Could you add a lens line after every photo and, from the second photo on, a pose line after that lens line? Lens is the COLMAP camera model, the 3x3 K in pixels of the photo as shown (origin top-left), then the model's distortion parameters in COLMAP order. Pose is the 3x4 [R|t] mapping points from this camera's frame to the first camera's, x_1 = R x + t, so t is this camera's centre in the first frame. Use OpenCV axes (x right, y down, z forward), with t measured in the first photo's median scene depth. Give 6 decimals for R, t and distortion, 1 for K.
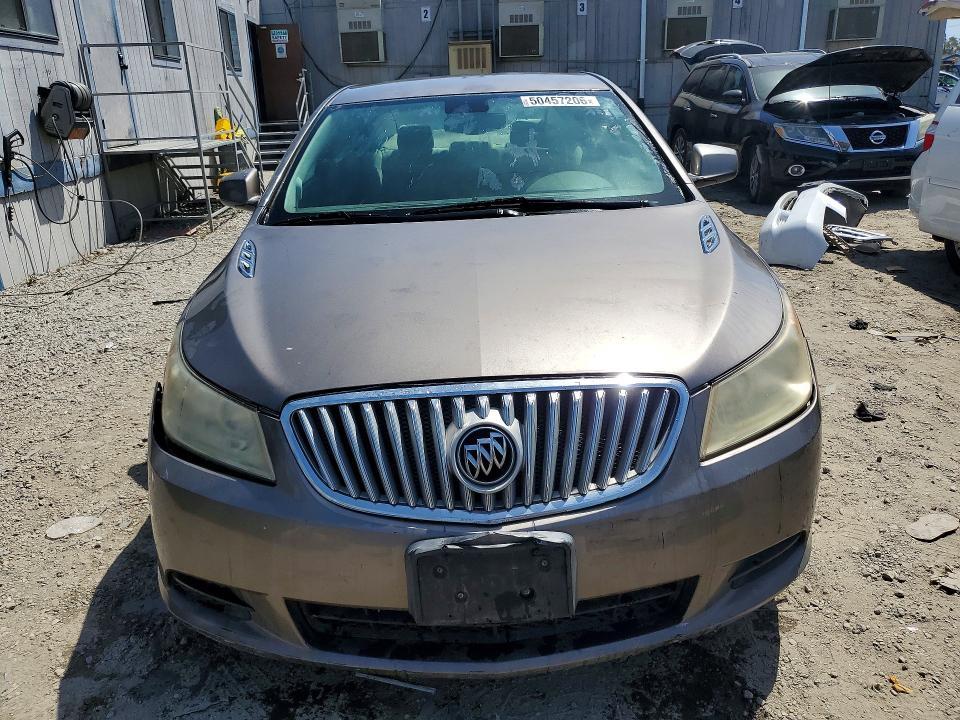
lens RADIAL K [[757.4, 0, 480.0], [0, 757.4, 360.0], [0, 0, 1]] dist [0.028863, 0.003262]
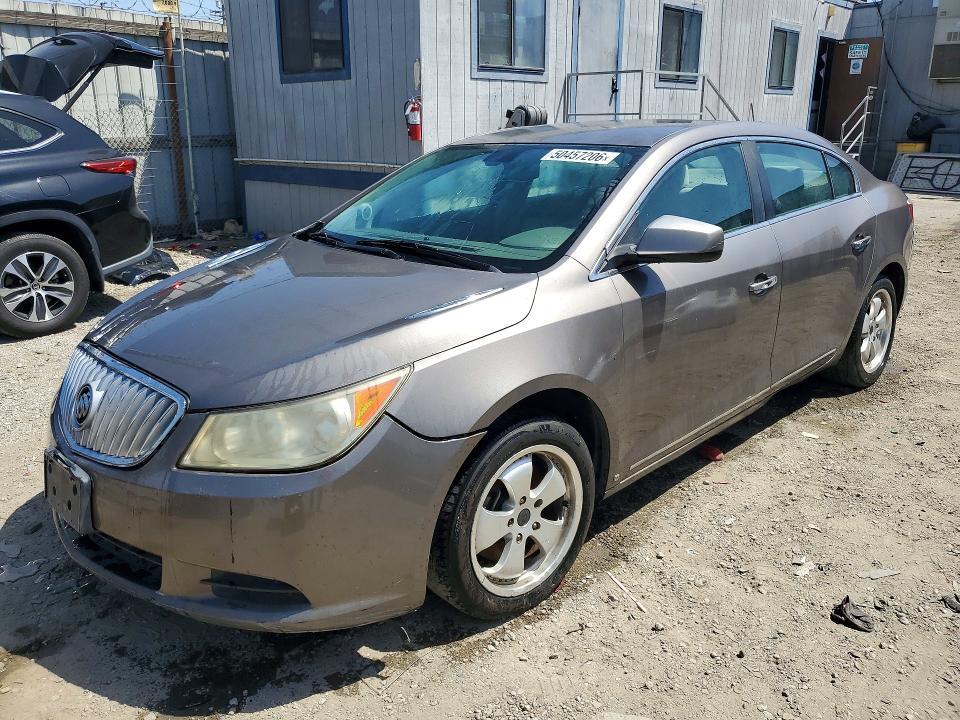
lens RADIAL K [[757.4, 0, 480.0], [0, 757.4, 360.0], [0, 0, 1]] dist [0.028863, 0.003262]
pose [[0.688127, 0.257068, -0.678526, 0.161745], [-0.263887, 0.959765, 0.095998, -0.031769], [0.675903, 0.112995, 0.728277, 0.049429]]
